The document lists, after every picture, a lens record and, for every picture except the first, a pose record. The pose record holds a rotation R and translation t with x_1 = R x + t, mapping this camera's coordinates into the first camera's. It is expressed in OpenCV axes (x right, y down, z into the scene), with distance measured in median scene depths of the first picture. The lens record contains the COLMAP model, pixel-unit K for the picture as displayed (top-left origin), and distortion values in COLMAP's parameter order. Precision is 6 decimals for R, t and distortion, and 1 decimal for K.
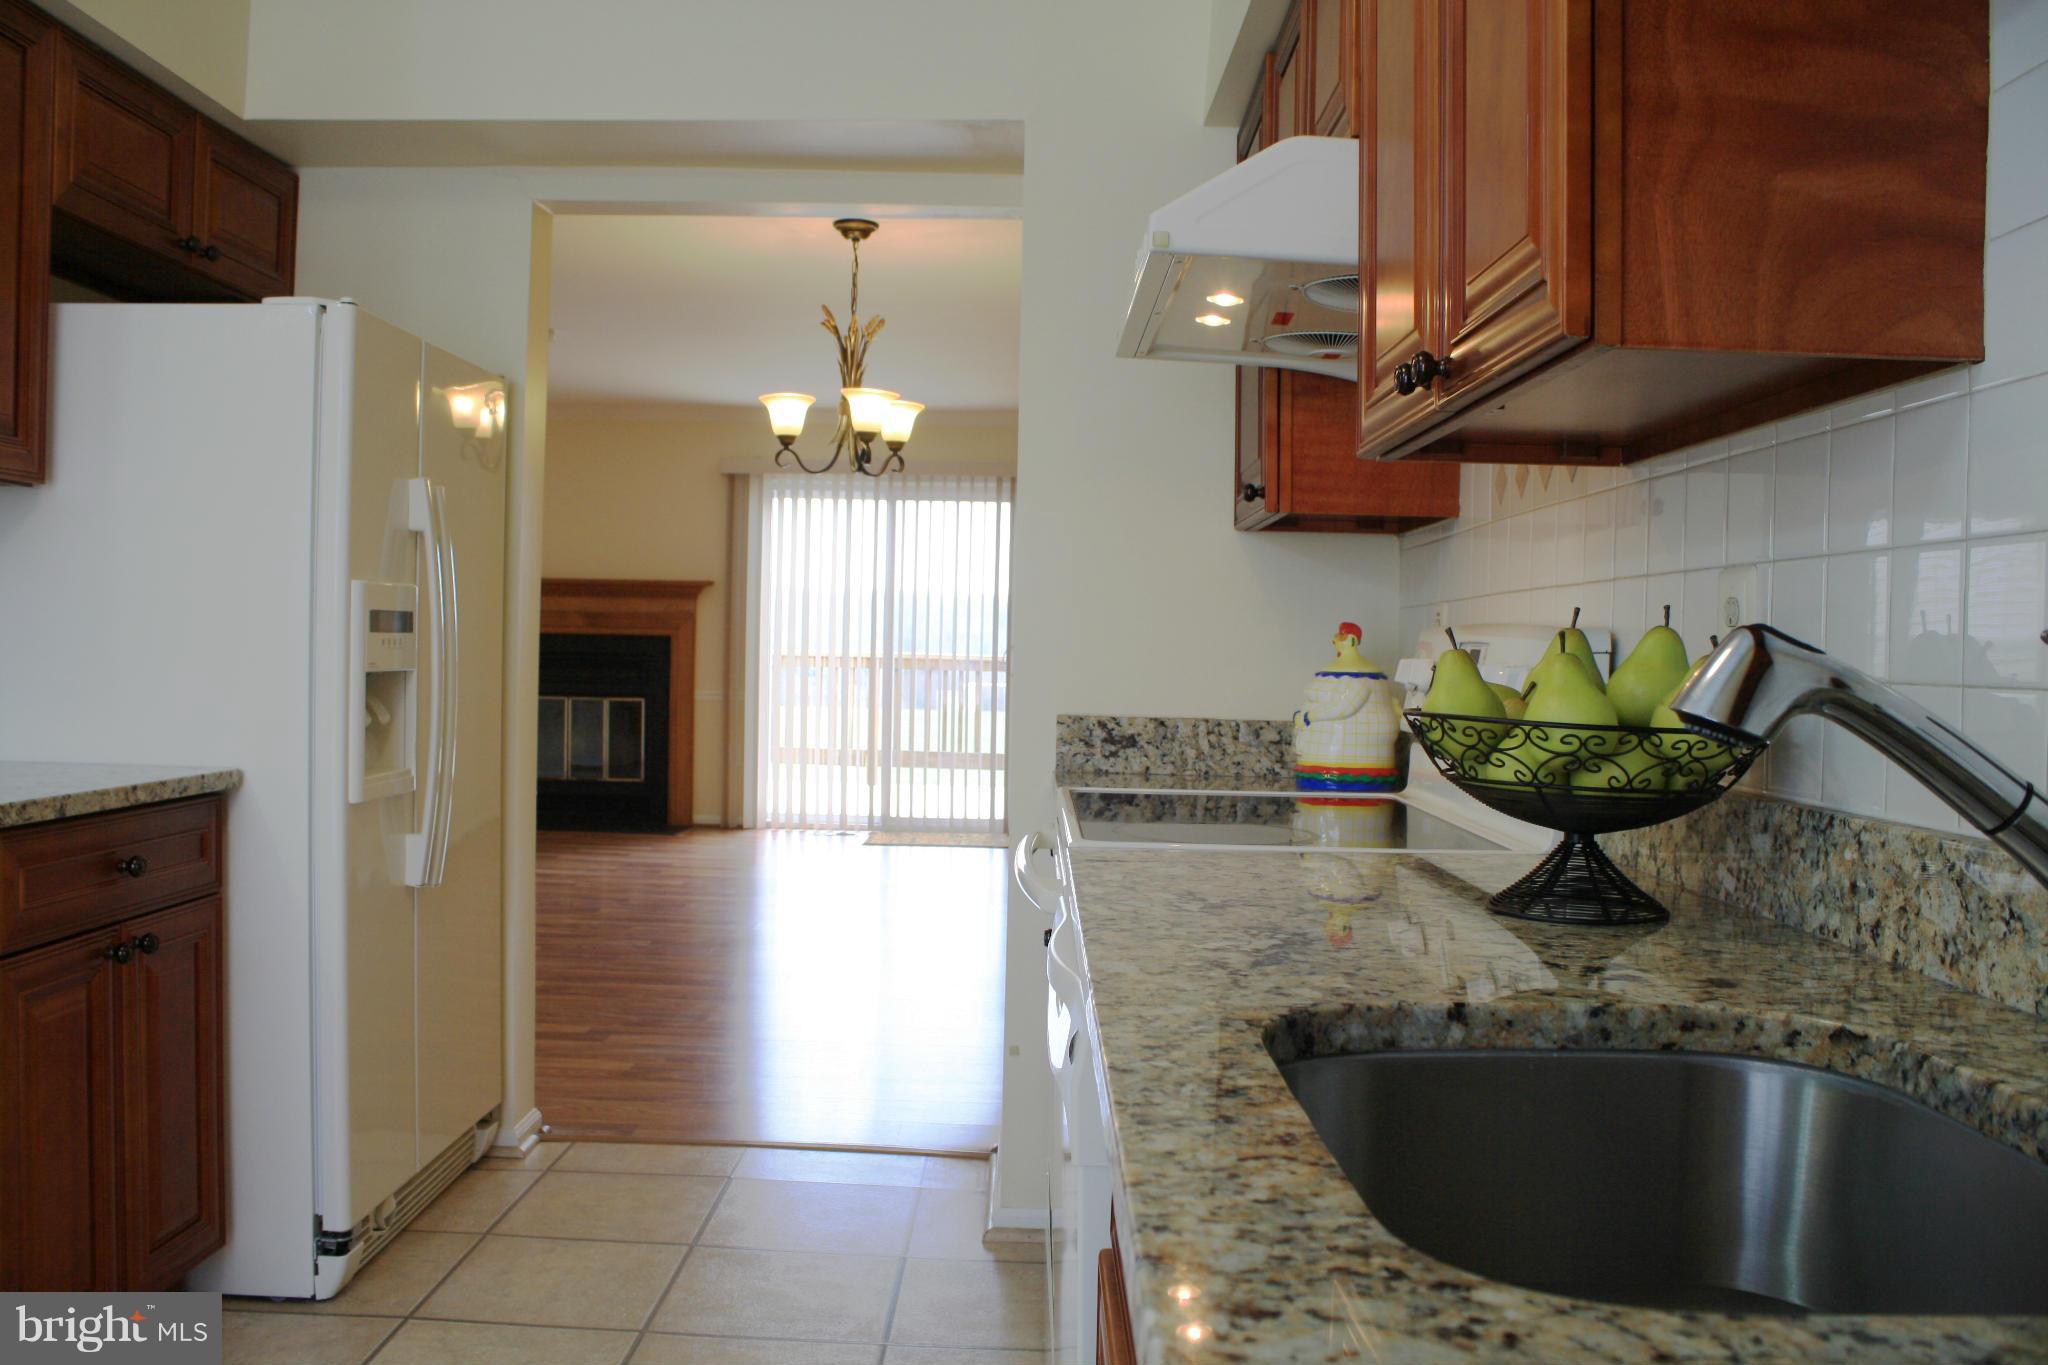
lens RADIAL K [[1711.7, 0, 1027.8], [0, 1711.7, 681.8], [0, 0, 1]] dist [-0.163455, 0.134658]
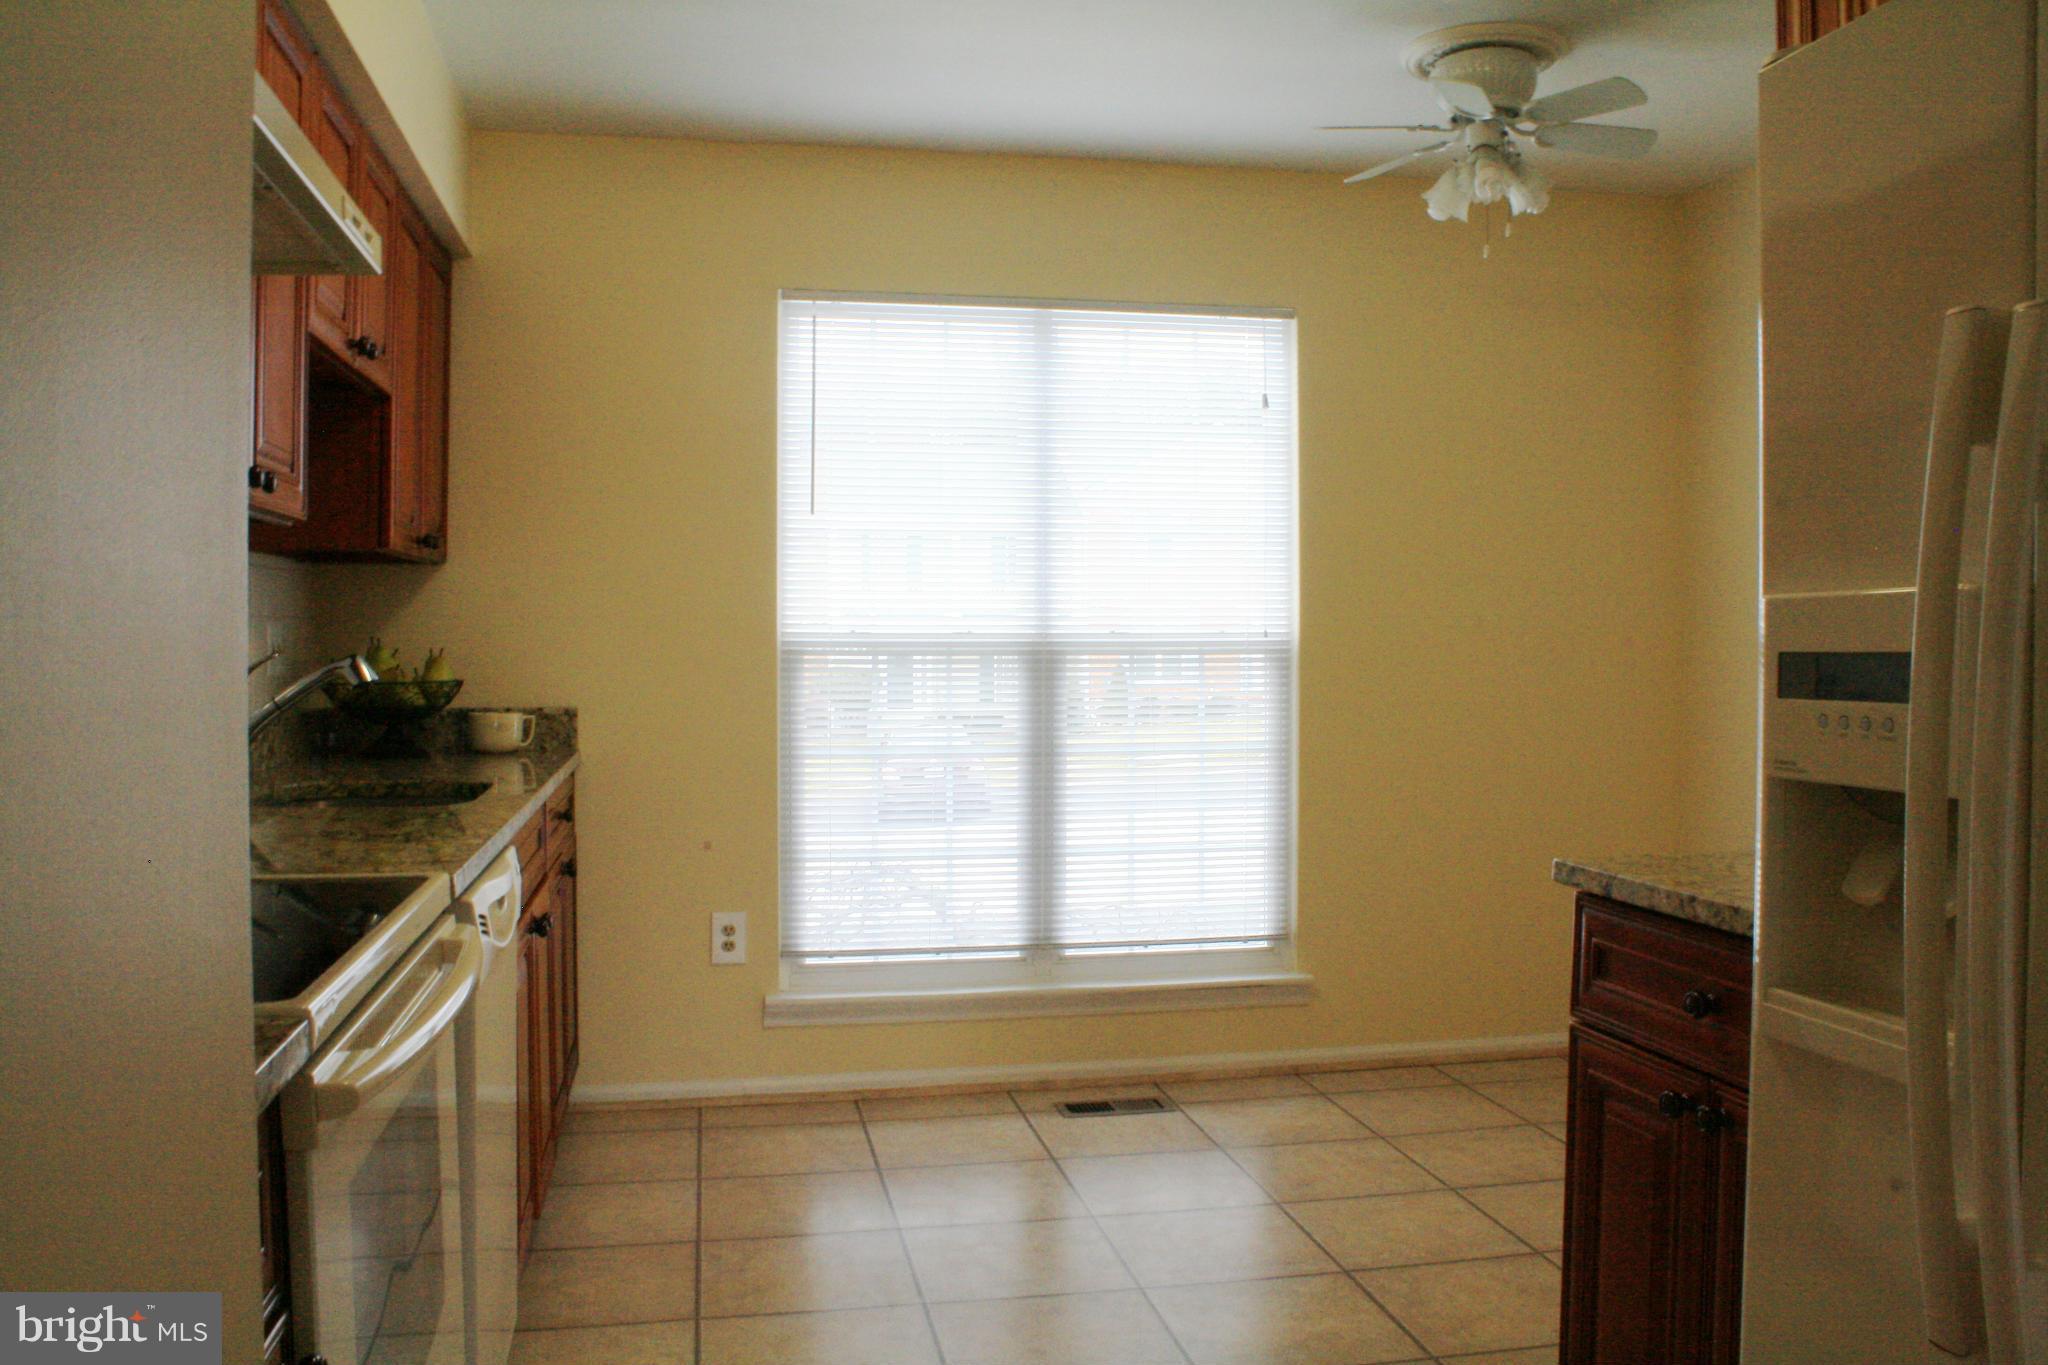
lens RADIAL K [[1711.7, 0, 1026.0], [0, 1711.7, 691.4], [0, 0, 1]] dist [-0.163455, 0.134658]
pose [[-0.980950, -0.022258, -0.192983, -0.065850], [-0.031248, 0.998557, 0.043665, -0.039208], [0.191733, 0.048863, -0.980230, 1.214137]]
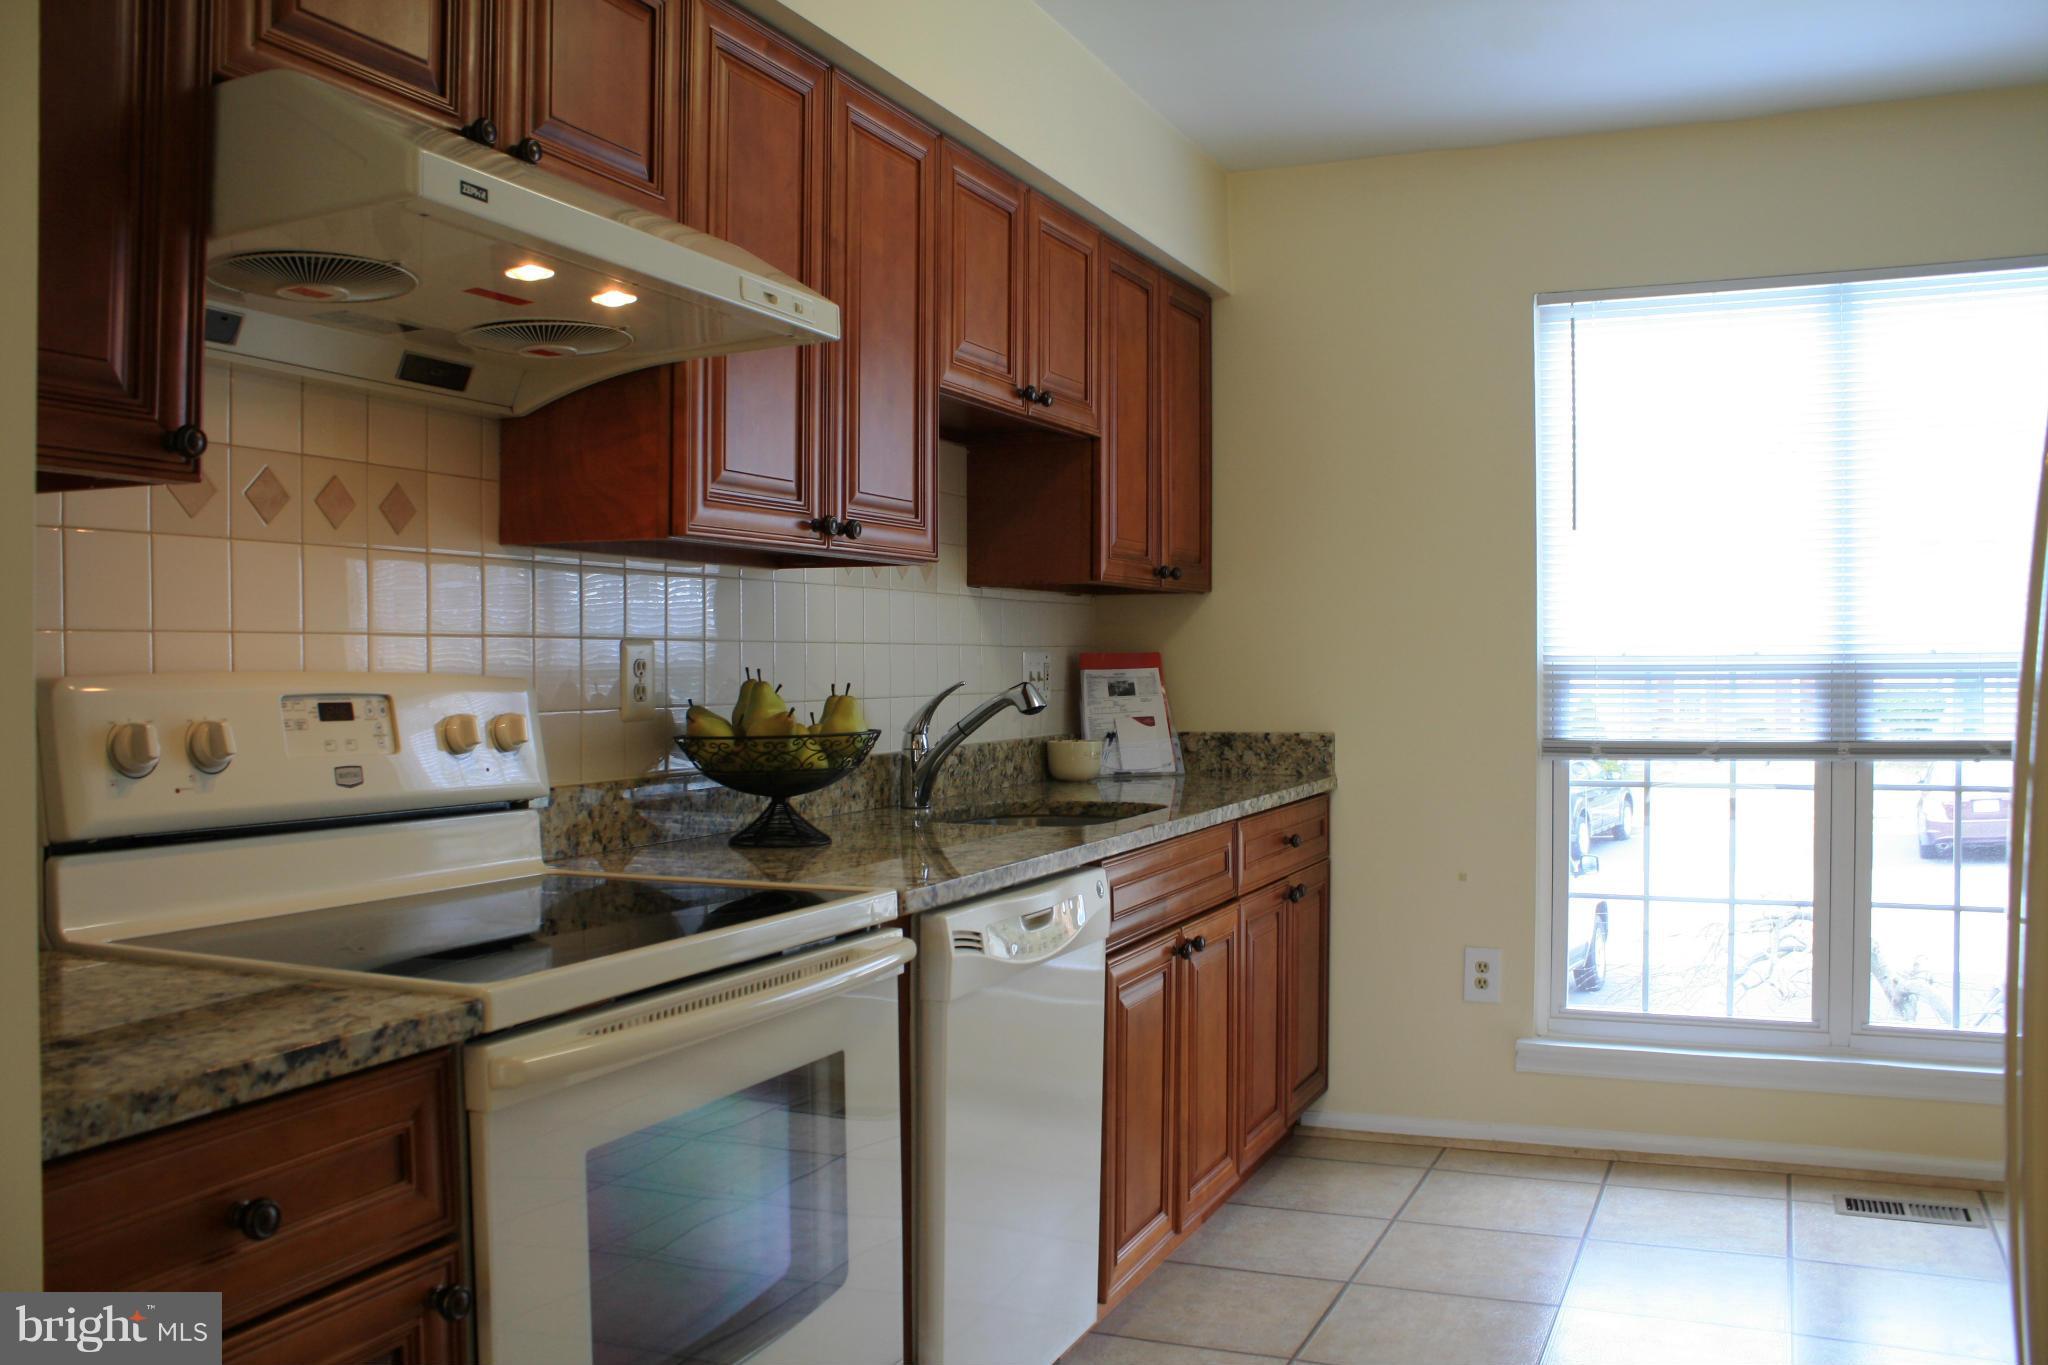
lens RADIAL K [[1711.7, 0, 1030.9], [0, 1711.7, 684.5], [0, 0, 1]] dist [-0.163455, 0.134658]
pose [[-0.914818, -0.023503, 0.403181, -0.271998], [-0.008596, 0.999212, 0.038743, -0.044639], [-0.403774, 0.031977, -0.914300, 1.168050]]
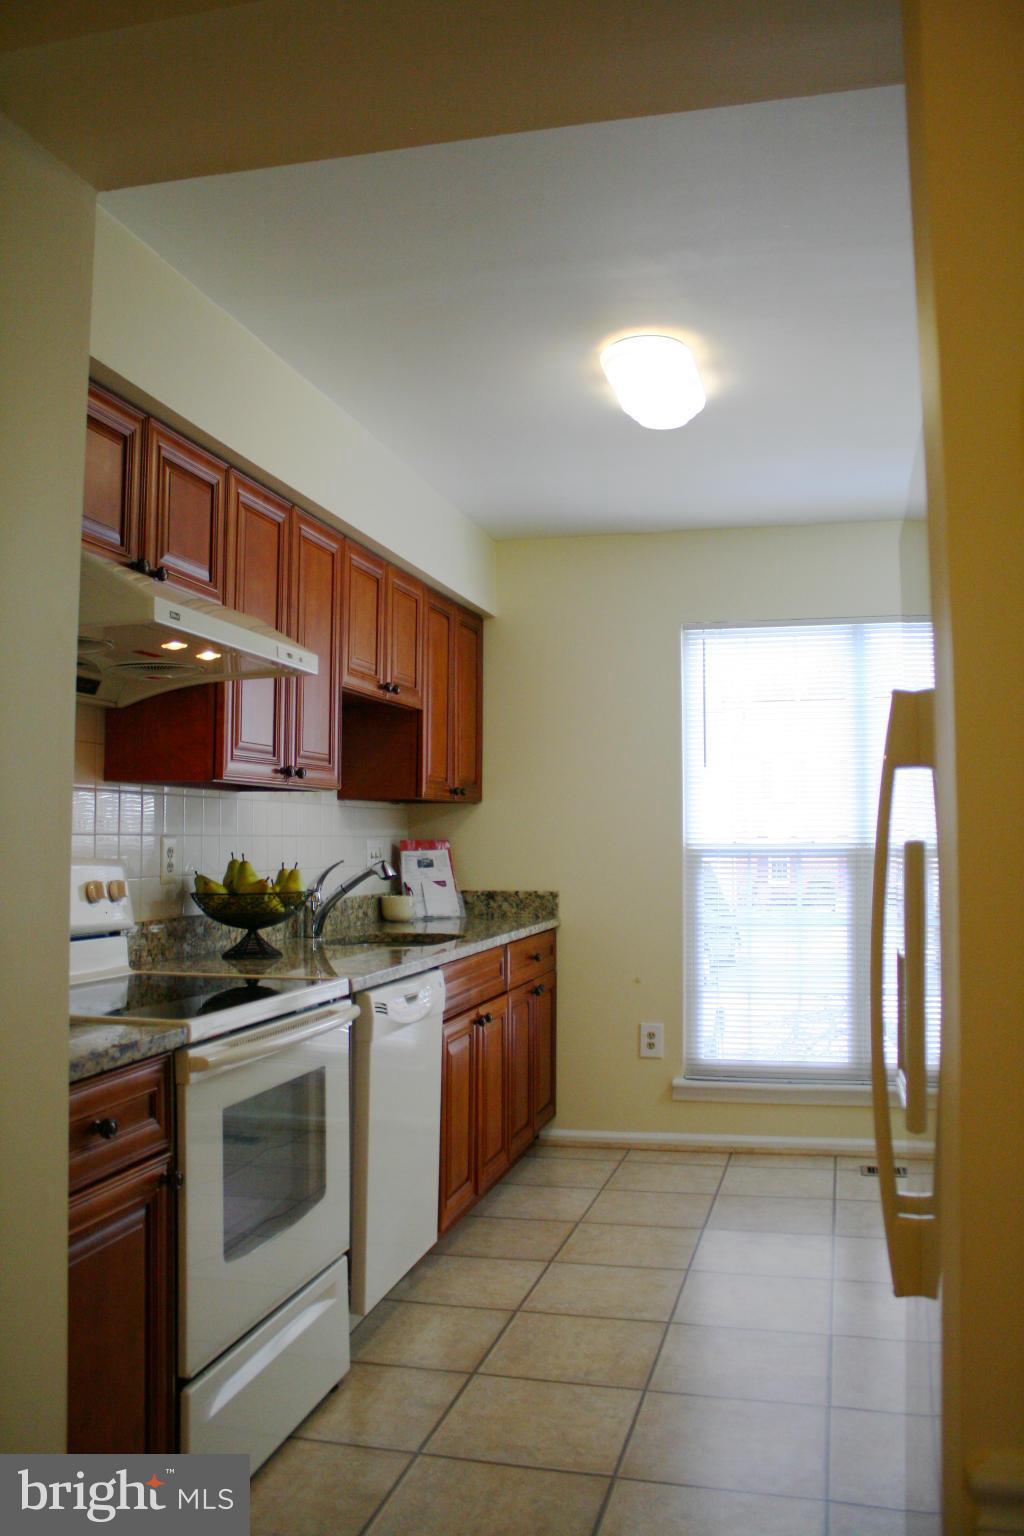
lens RADIAL K [[1283.8, 0, 523.1], [0, 1283.8, 741.3], [0, 0, 1]] dist [-0.163455, 0.134658]
pose [[-0.971213, -0.003745, 0.238181, -0.290147], [-0.016323, 0.998572, -0.050859, -0.060428], [-0.237651, -0.053282, -0.969888, 1.409049]]
